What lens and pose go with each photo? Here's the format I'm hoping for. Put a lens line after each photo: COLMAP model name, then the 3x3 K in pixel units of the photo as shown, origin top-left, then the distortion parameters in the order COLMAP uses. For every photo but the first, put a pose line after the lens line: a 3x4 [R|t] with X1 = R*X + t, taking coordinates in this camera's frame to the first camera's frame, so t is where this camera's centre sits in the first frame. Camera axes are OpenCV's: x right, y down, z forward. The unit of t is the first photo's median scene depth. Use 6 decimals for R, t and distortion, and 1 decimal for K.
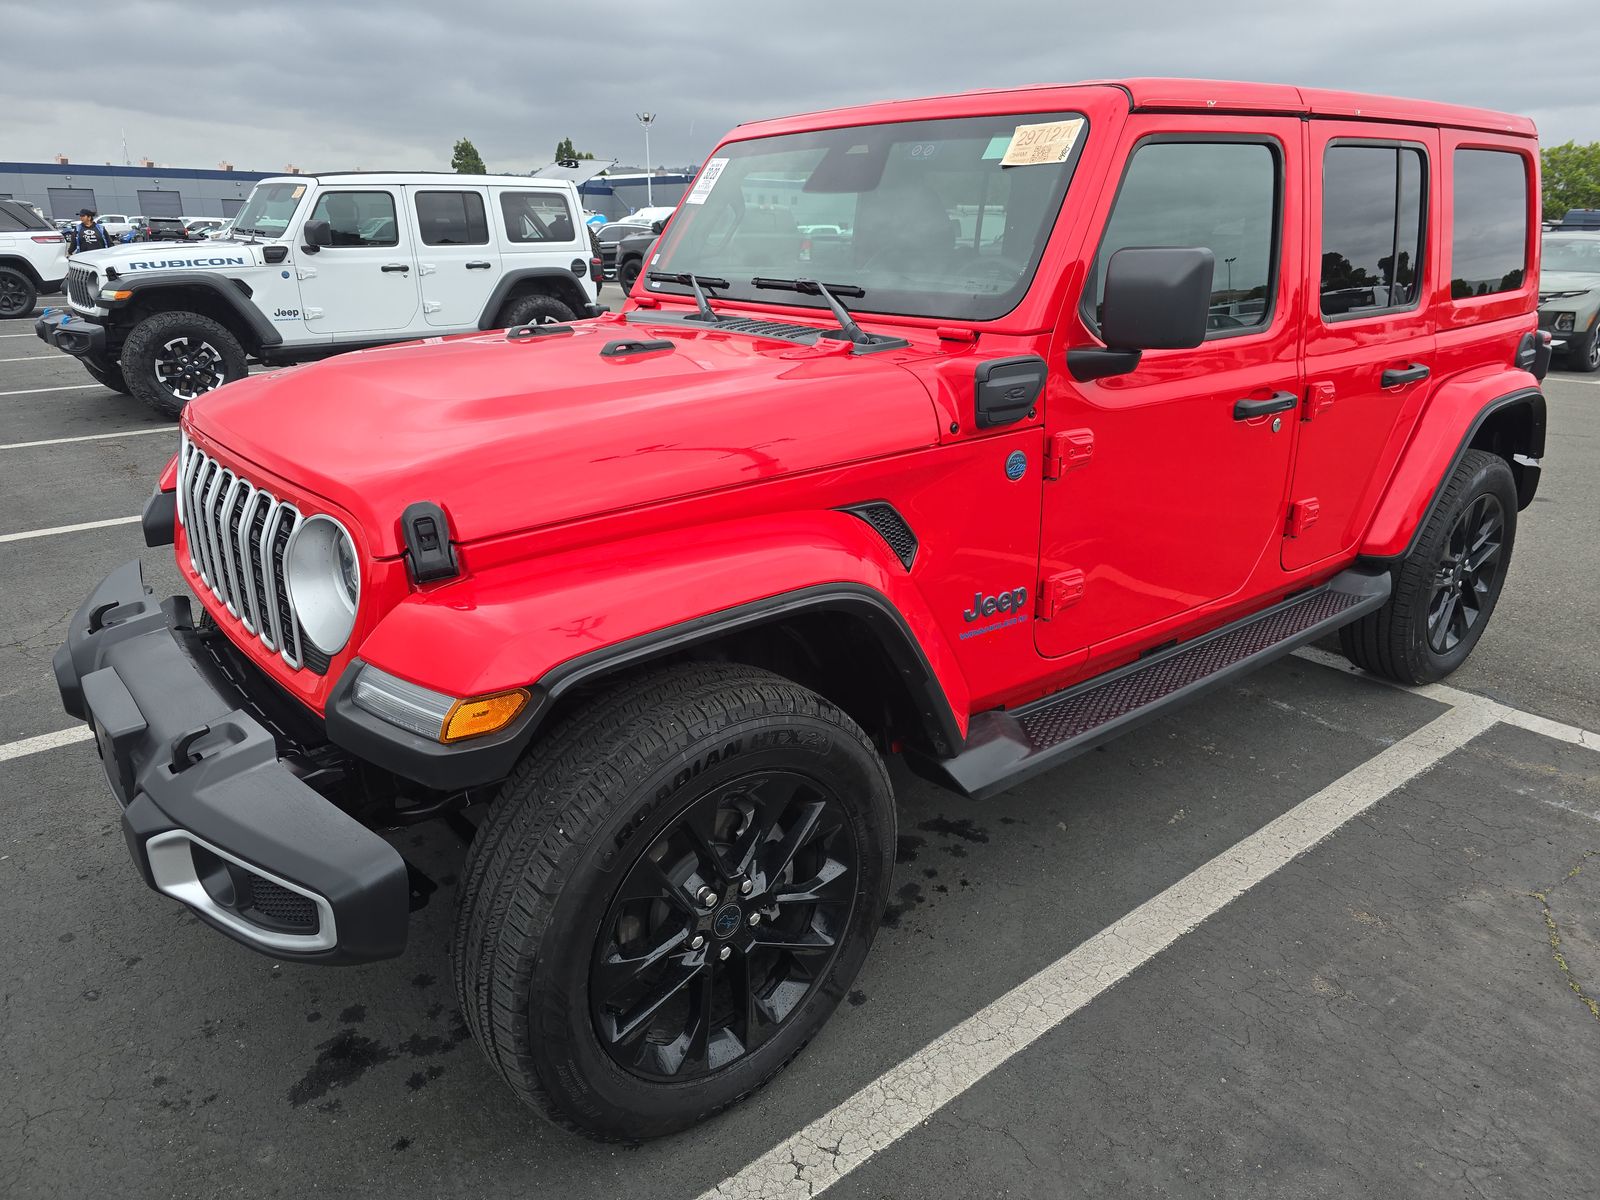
lens RADIAL K [[1092.4, 0, 818.8], [0, 1092.4, 599.0], [0, 0, 1]] dist [0.018933, -0.003057]
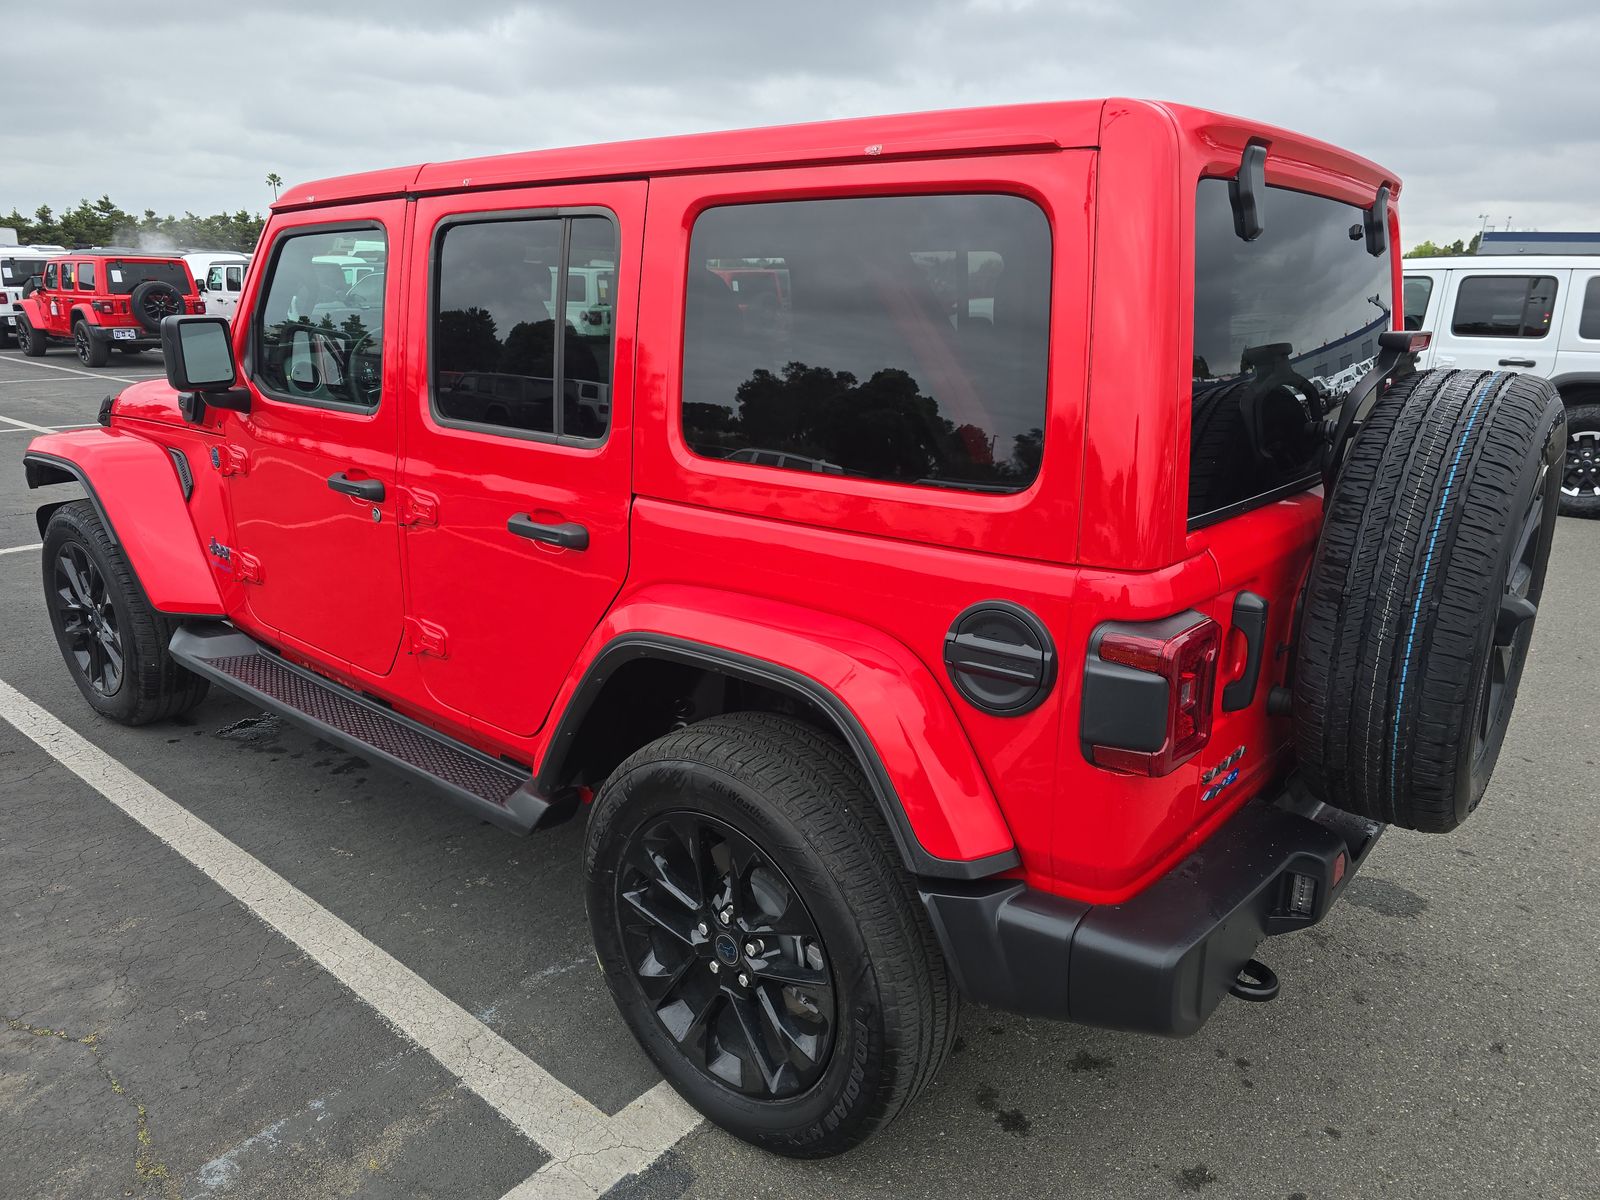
lens RADIAL K [[1092.4, 0, 818.8], [0, 1092.4, 599.0], [0, 0, 1]] dist [0.018933, -0.003057]
pose [[0.182082, 0.275269, -0.943967, 0.810094], [-0.342532, 0.917639, 0.201520, -0.238815], [0.921693, 0.286645, 0.261374, 0.648309]]
